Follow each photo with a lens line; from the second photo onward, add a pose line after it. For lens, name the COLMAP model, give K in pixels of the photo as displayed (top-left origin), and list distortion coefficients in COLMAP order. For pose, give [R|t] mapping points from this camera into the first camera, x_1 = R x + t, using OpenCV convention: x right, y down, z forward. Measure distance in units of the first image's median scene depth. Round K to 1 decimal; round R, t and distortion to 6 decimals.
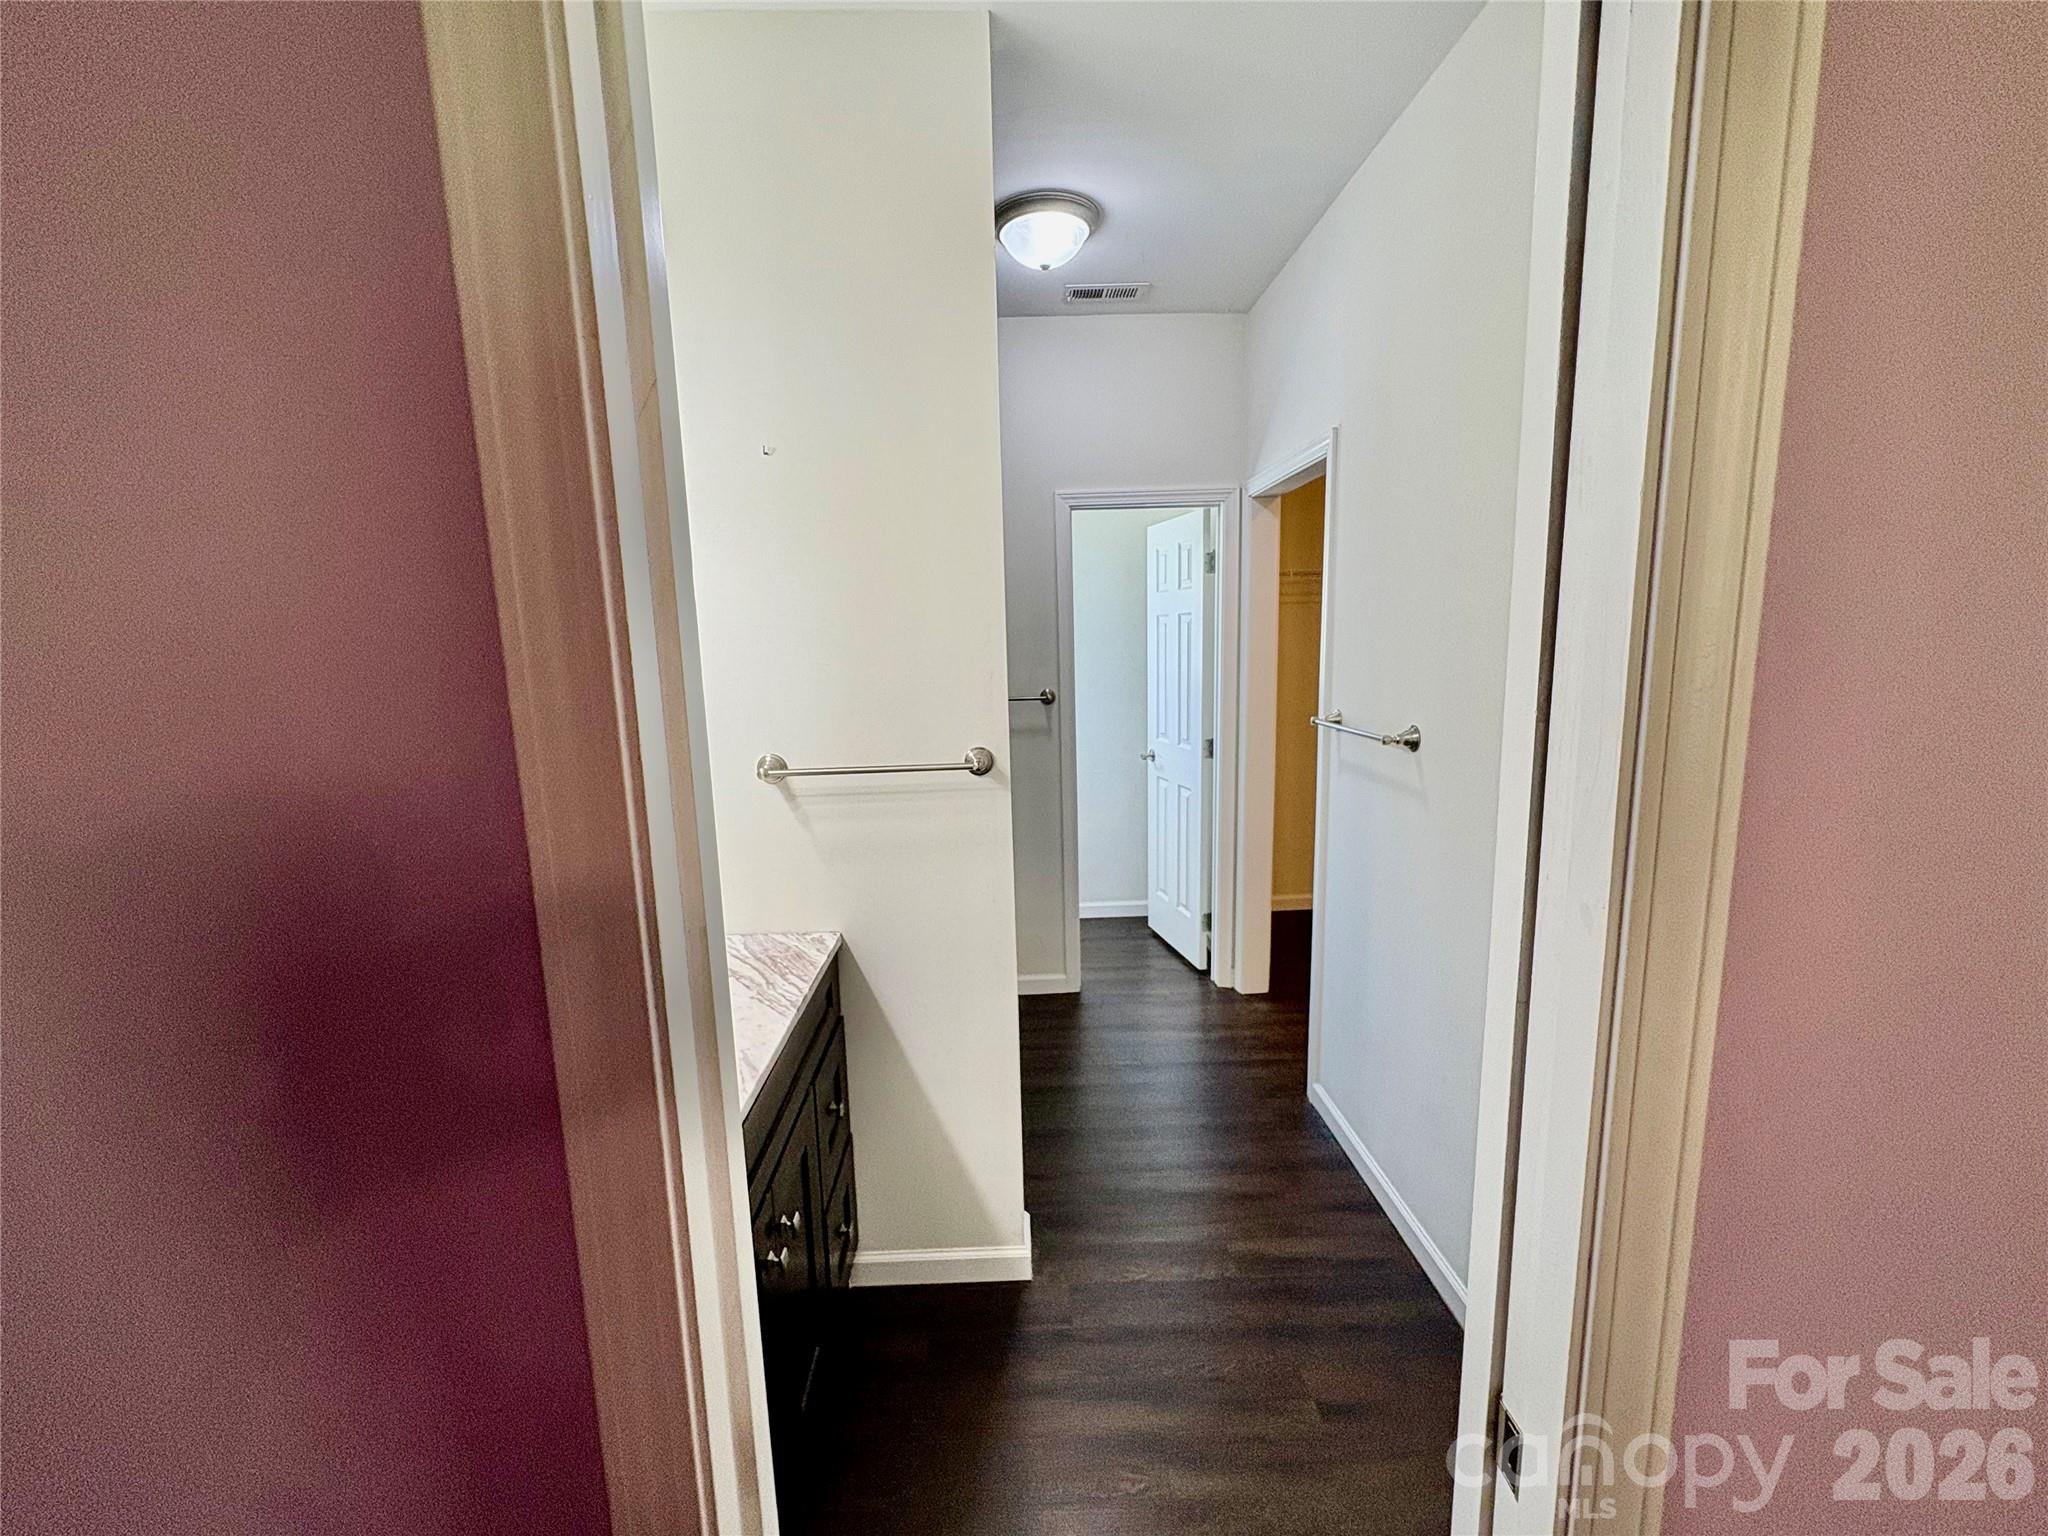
lens RADIAL K [[816.2, 0, 1023.7], [0, 816.2, 766.6], [0, 0, 1]] dist [-0.003203, 0.000274]
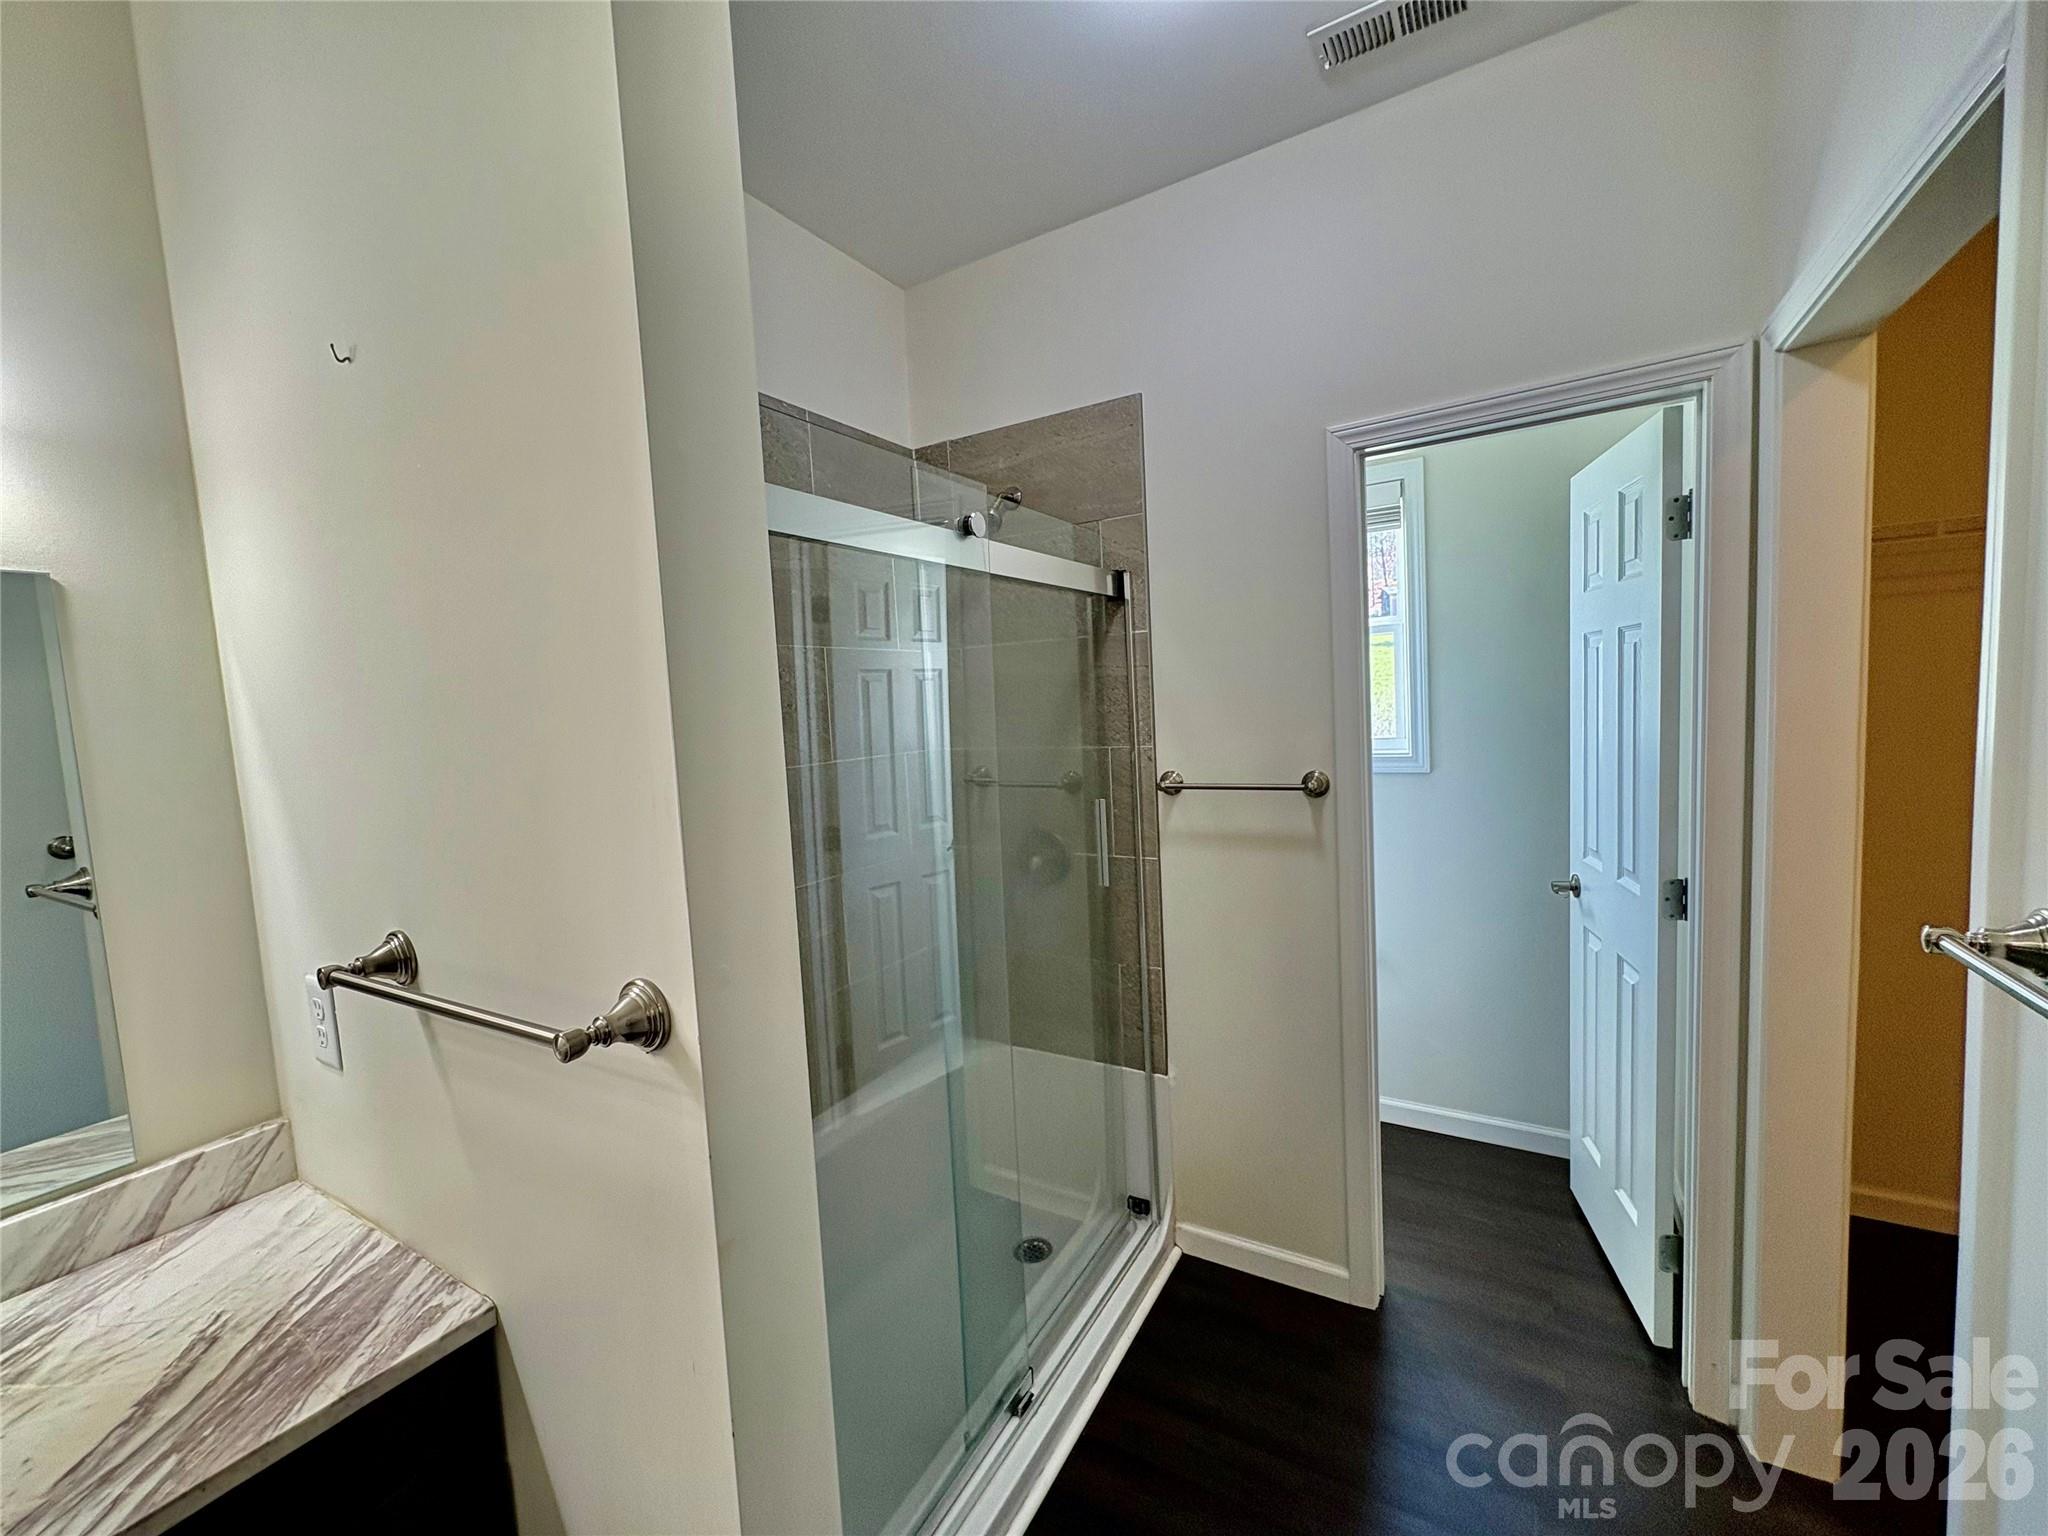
lens RADIAL K [[816.2, 0, 1022.2], [0, 816.2, 767.9], [0, 0, 1]] dist [-0.003203, 0.000274]
pose [[0.844297, 0.023681, -0.535353, 0.156228], [-0.051892, 0.997941, -0.037695, -0.061764], [0.533358, 0.059606, 0.843787, 0.383433]]
